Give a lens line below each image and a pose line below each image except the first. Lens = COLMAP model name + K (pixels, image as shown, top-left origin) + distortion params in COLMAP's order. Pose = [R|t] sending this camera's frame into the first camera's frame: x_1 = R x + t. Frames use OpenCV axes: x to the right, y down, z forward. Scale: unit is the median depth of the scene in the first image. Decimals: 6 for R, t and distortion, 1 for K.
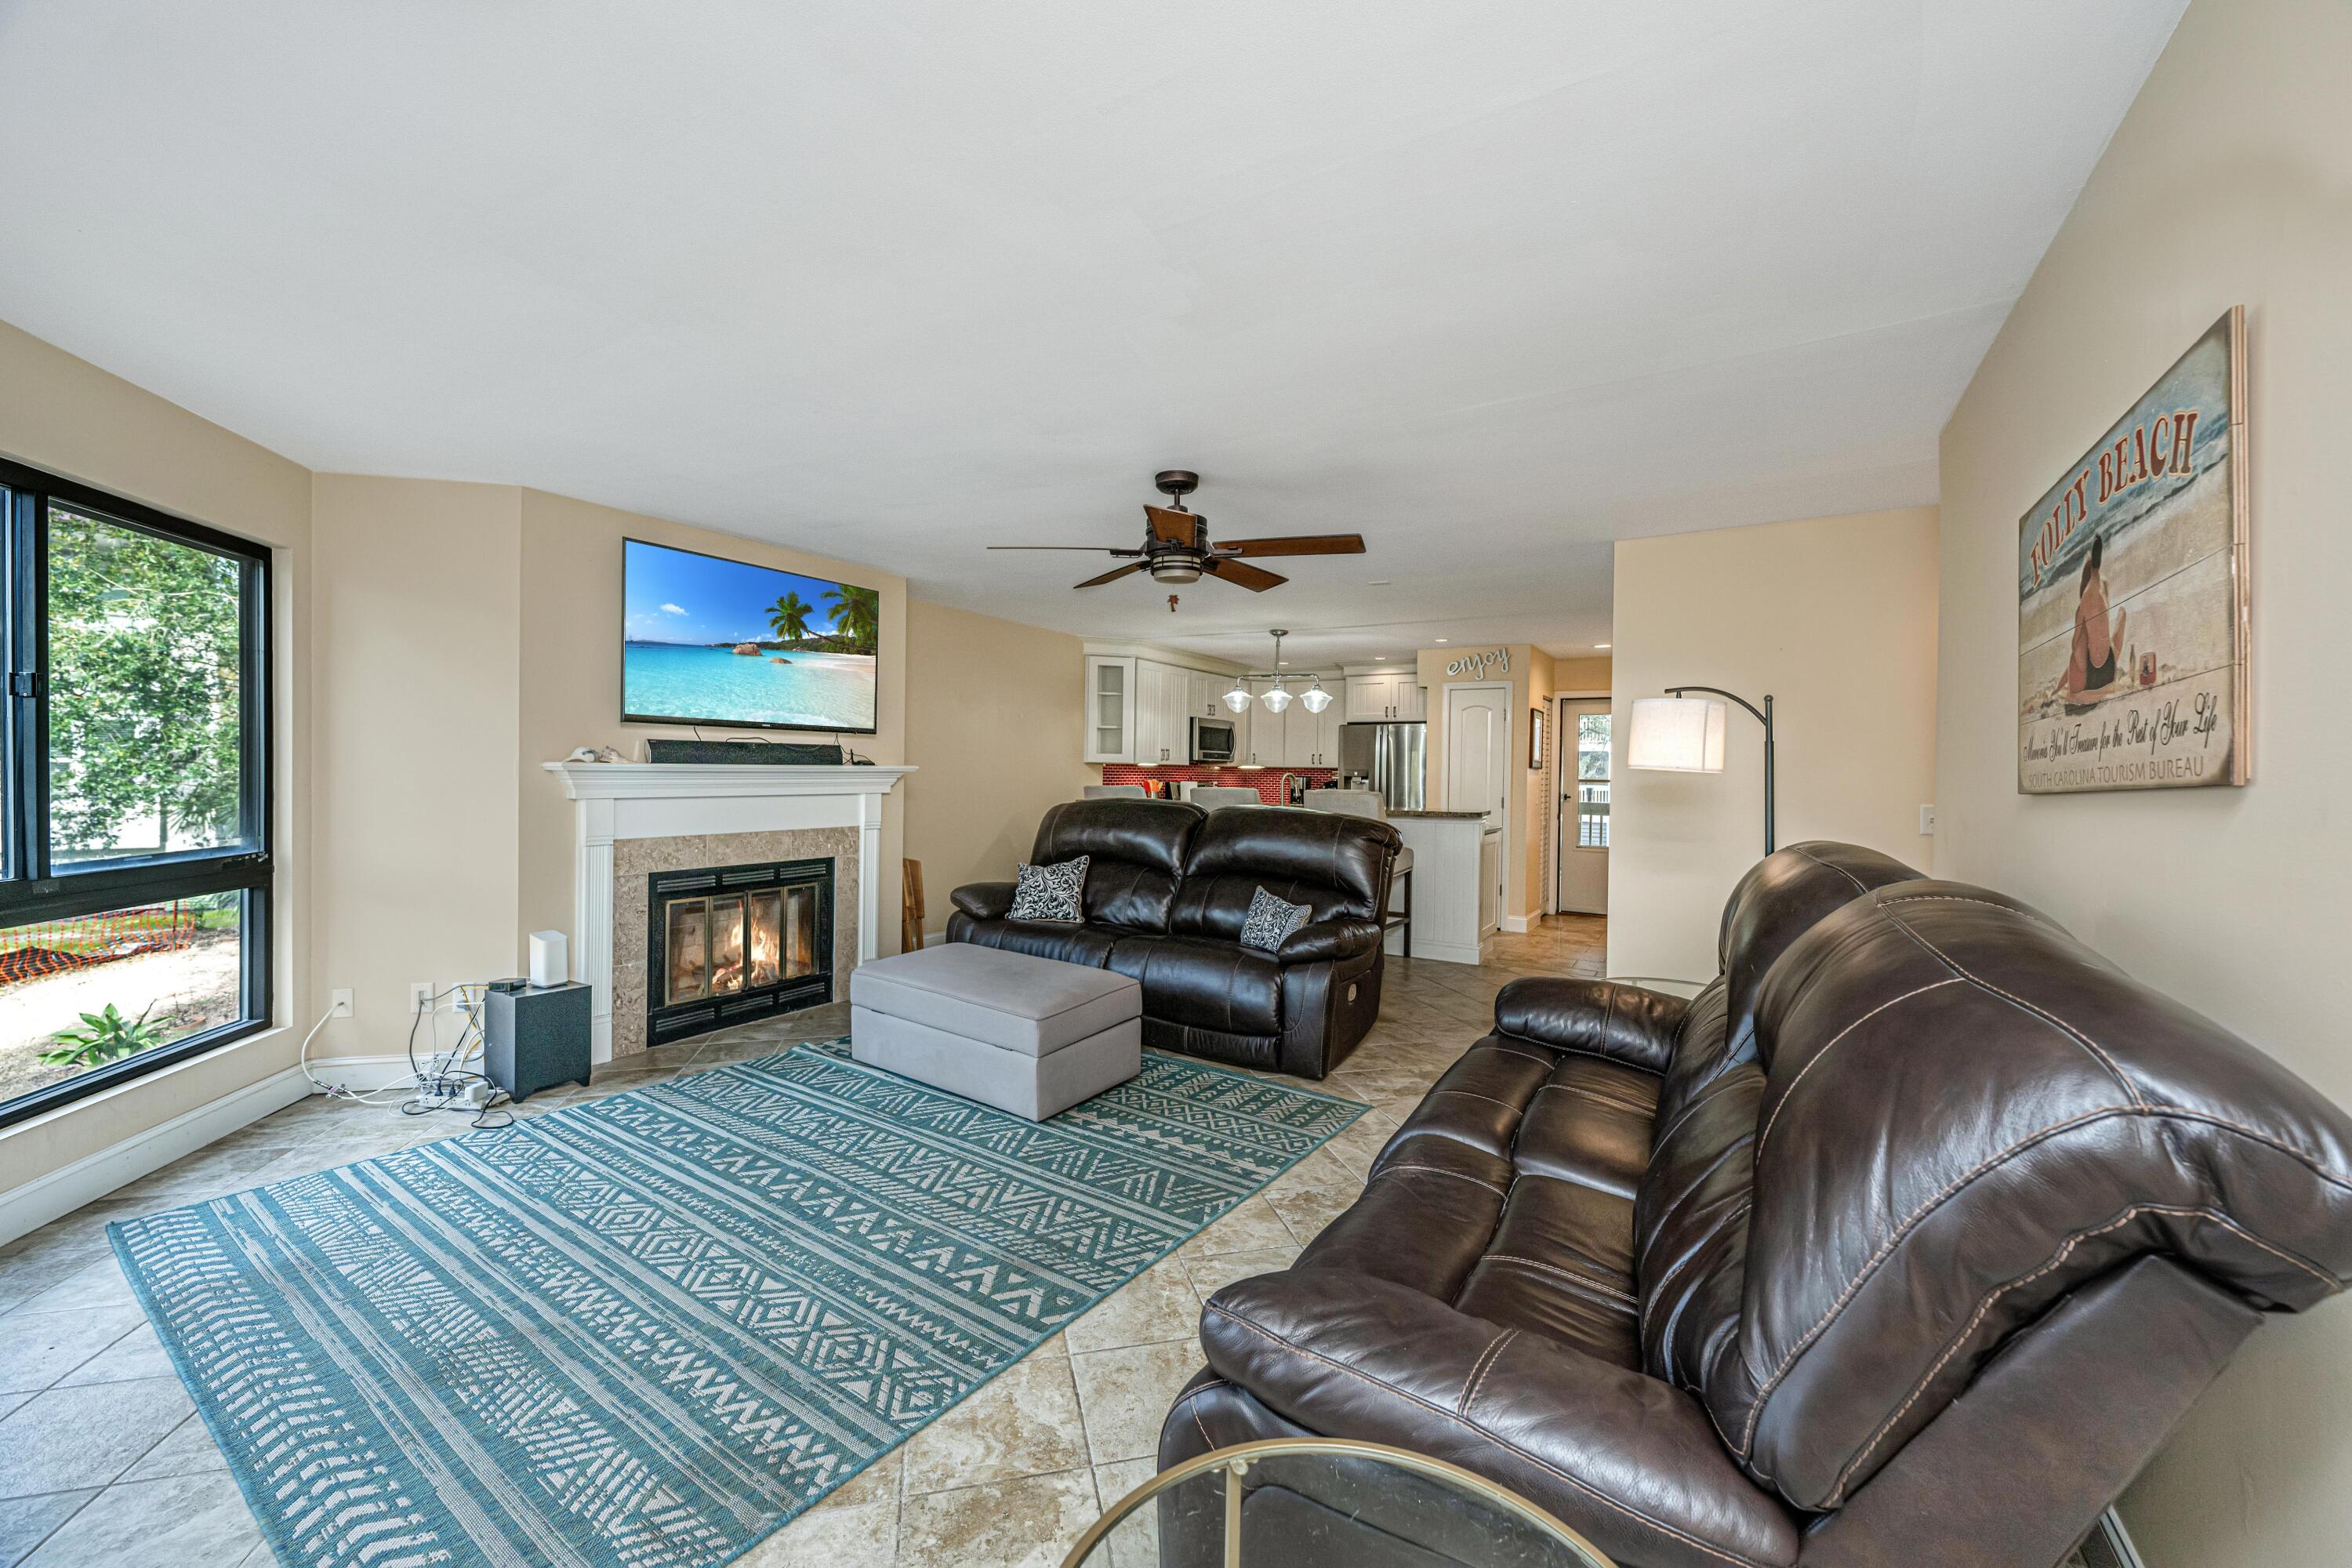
lens RADIAL K [[877.4, 0, 1197.4], [0, 877.4, 774.6], [0, 0, 1]] dist [0.001211, 0.000171]
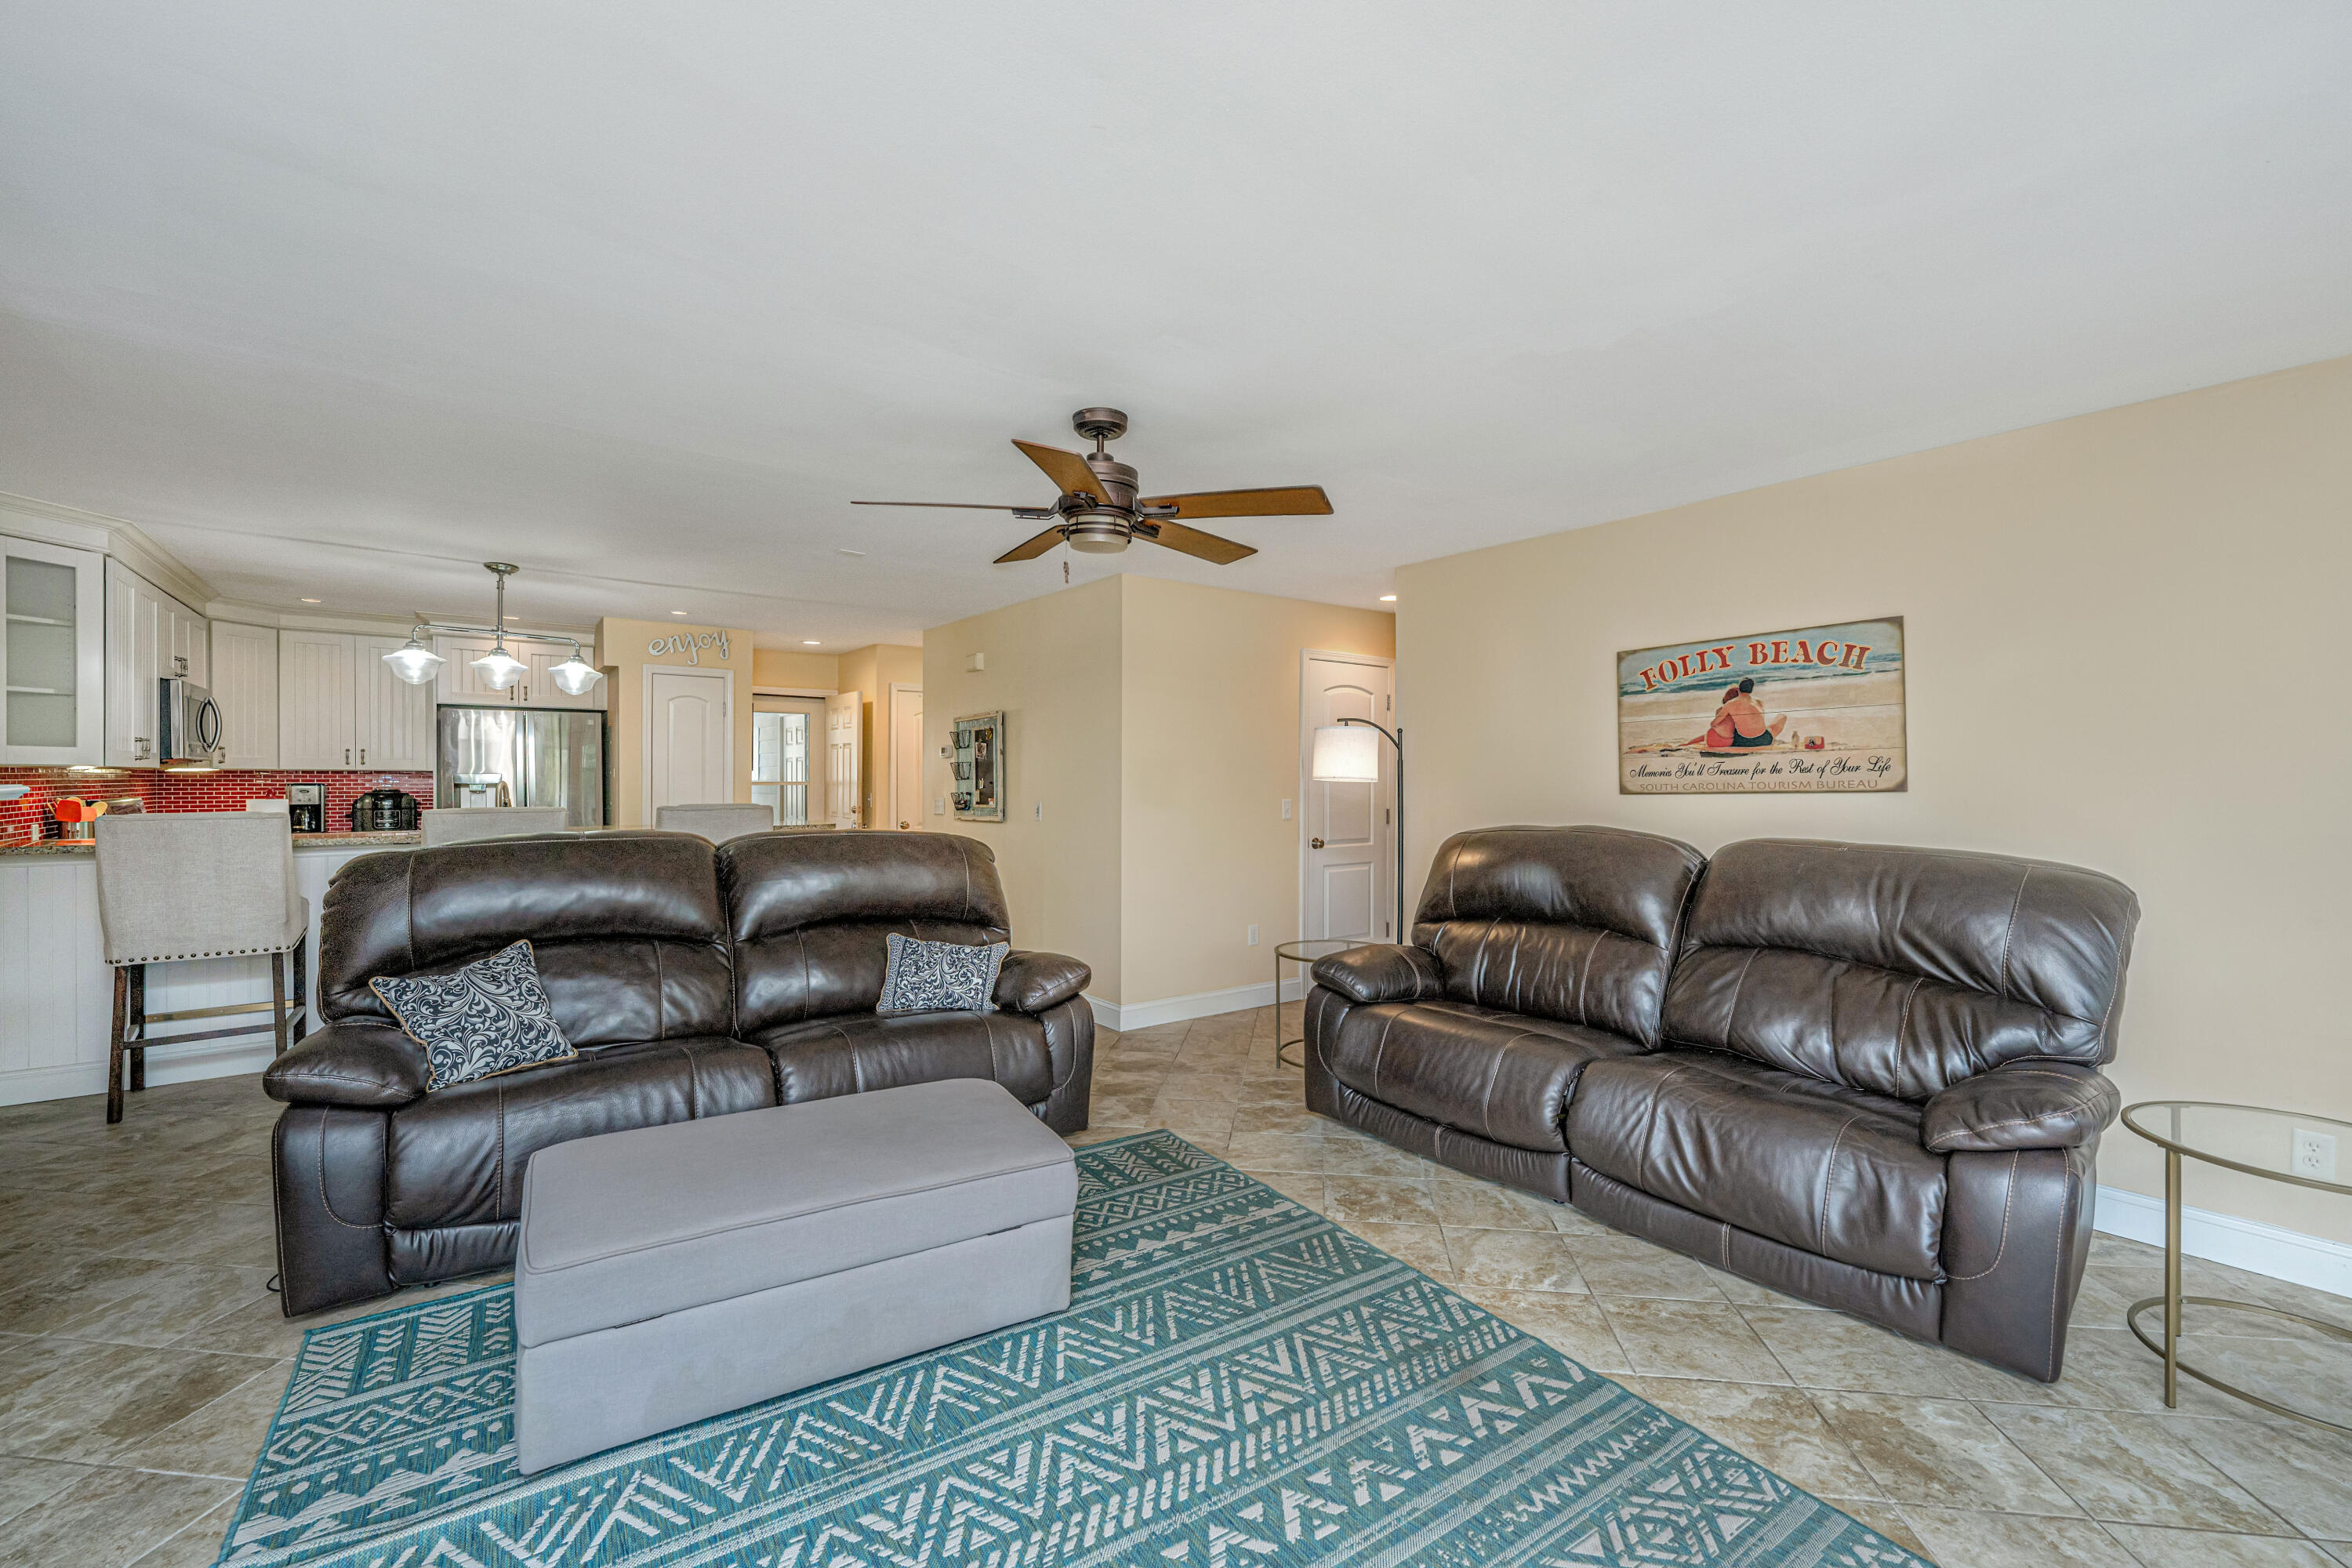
lens RADIAL K [[951.9, 0, 1117.3], [0, 951.9, 770.6], [0, 0, 1]] dist [-0.001105, 0.000103]
pose [[0.418224, -0.008139, 0.908307, -0.737736], [0.007010, 0.999959, 0.005733, -0.022656], [-0.908317, 0.003970, 0.418264, 0.578395]]
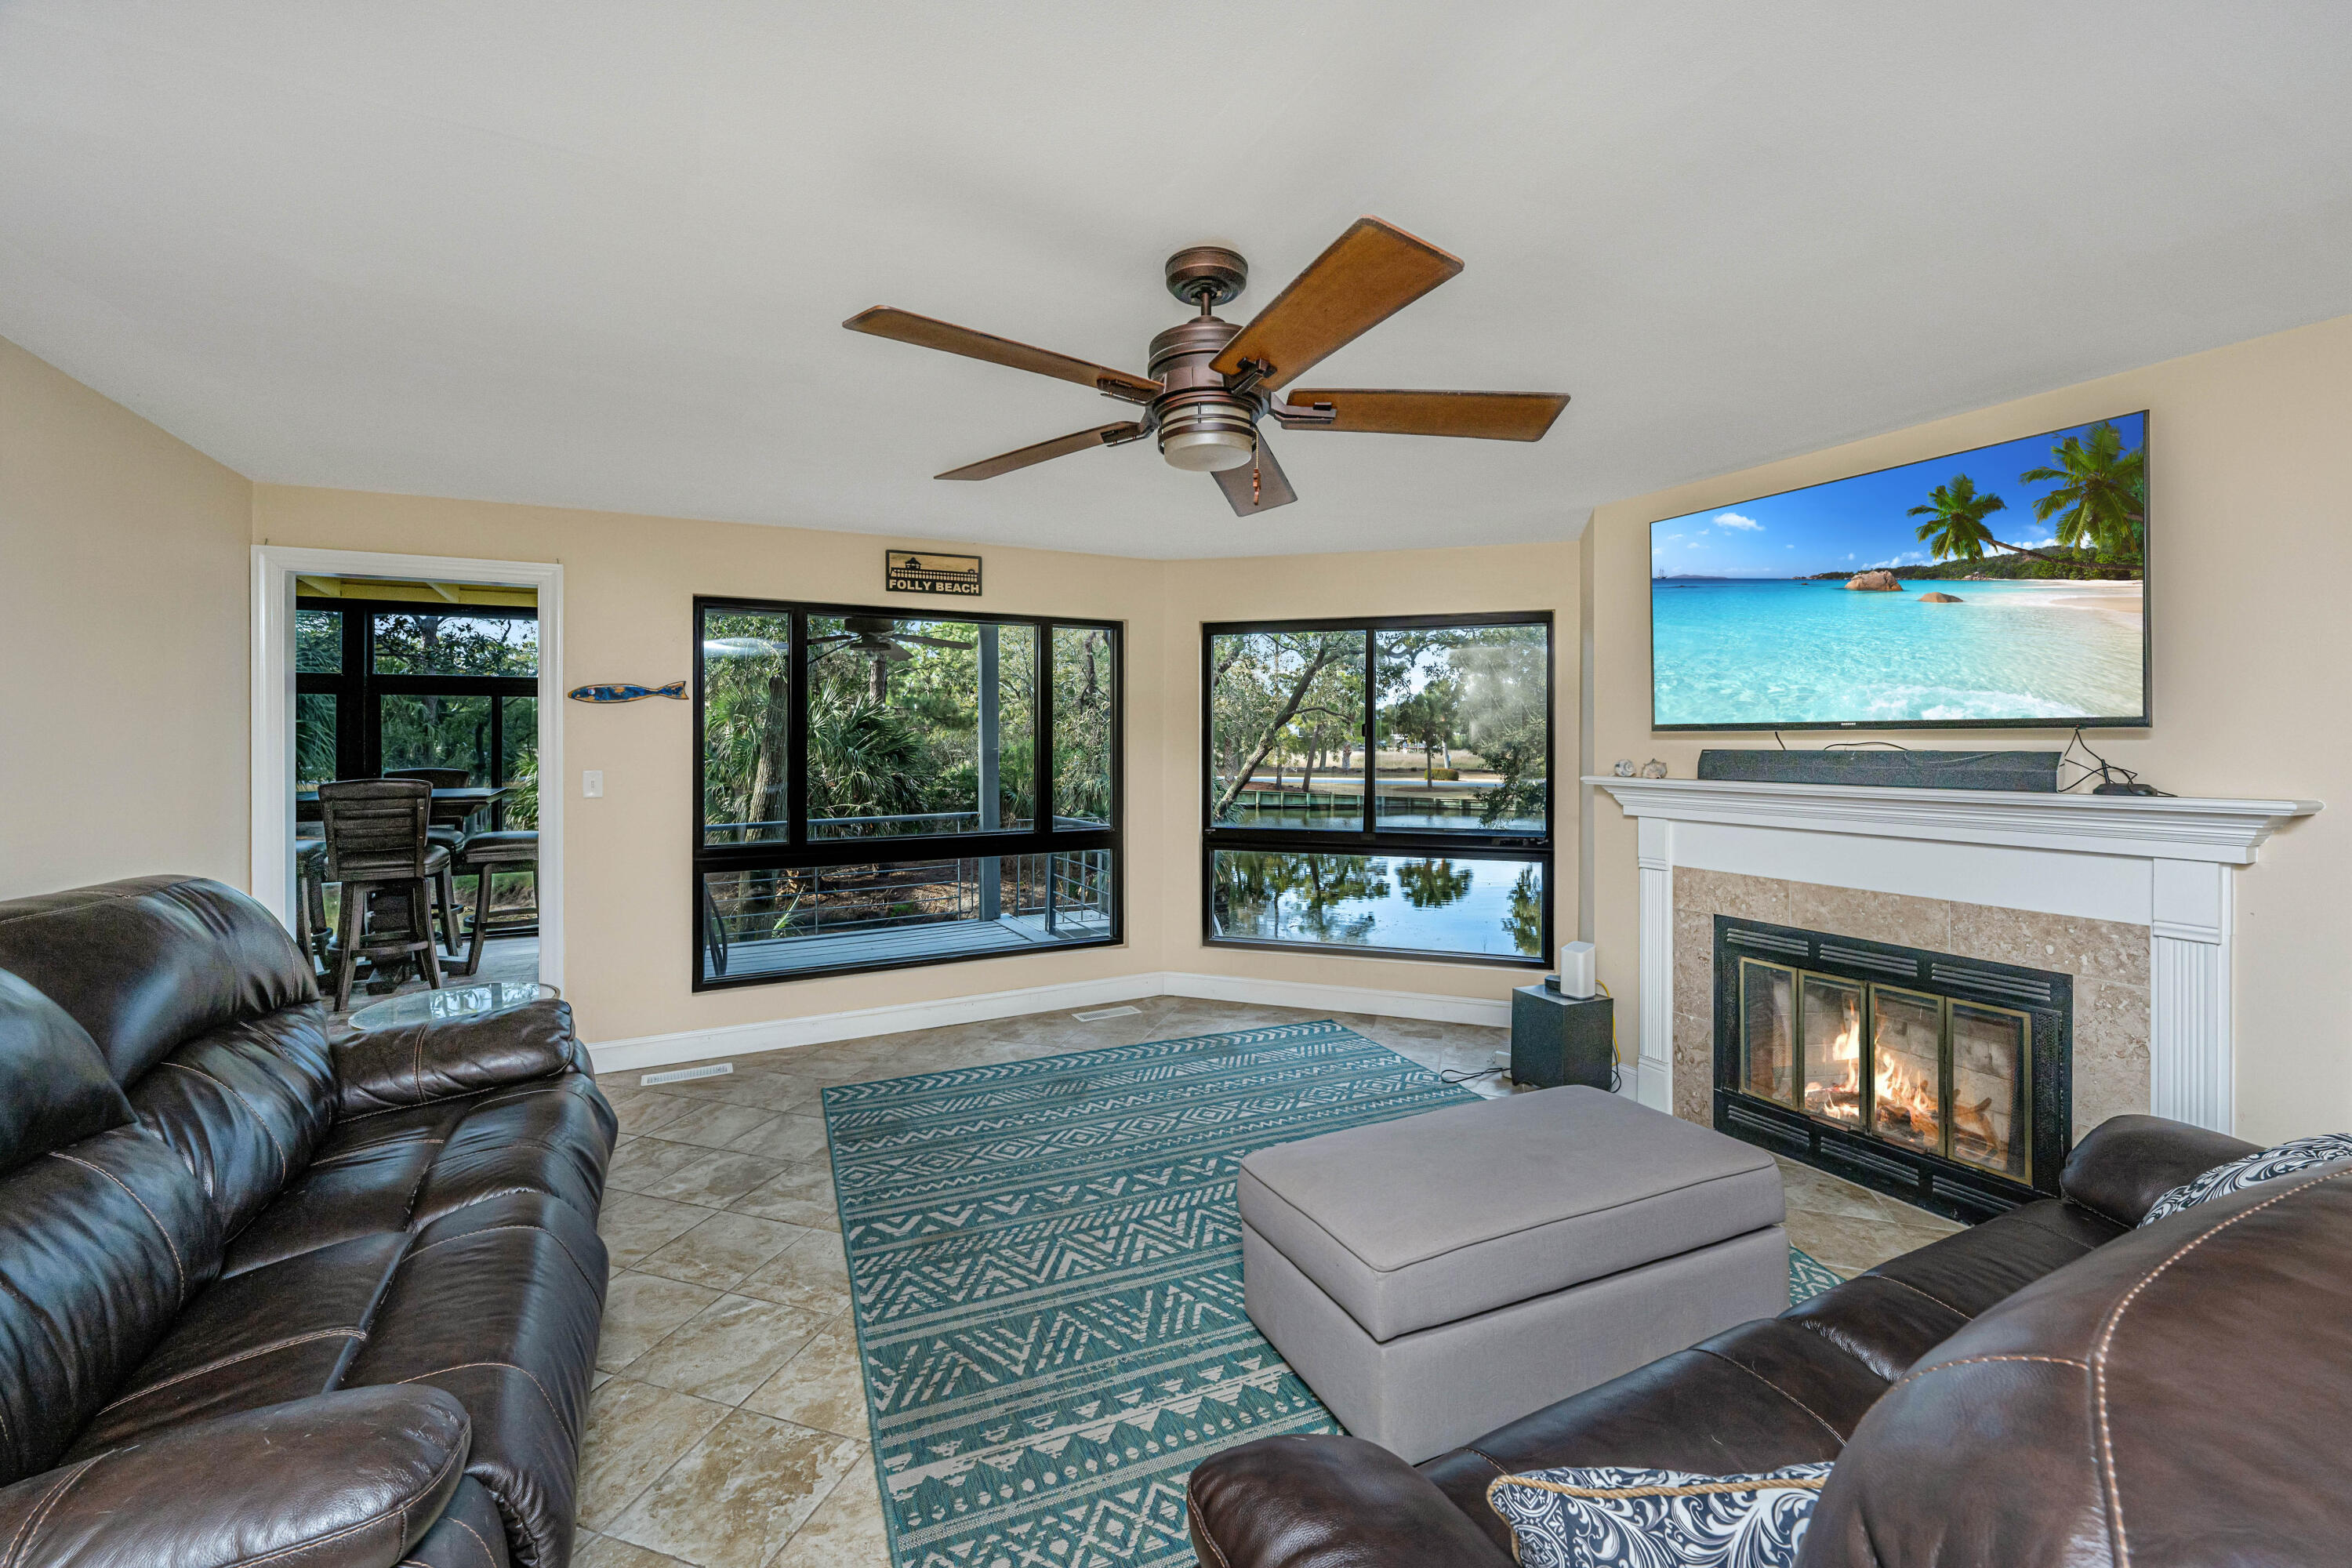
lens RADIAL K [[942.8, 0, 1171.3], [0, 942.8, 741.8], [0, 0, 1]] dist [-0.000827, -0.000269]
pose [[-0.521612, -0.009056, -0.853135, 0.425651], [-0.011958, 0.999923, -0.003303, -0.041332], [0.853099, 0.008479, -0.521680, 1.175964]]
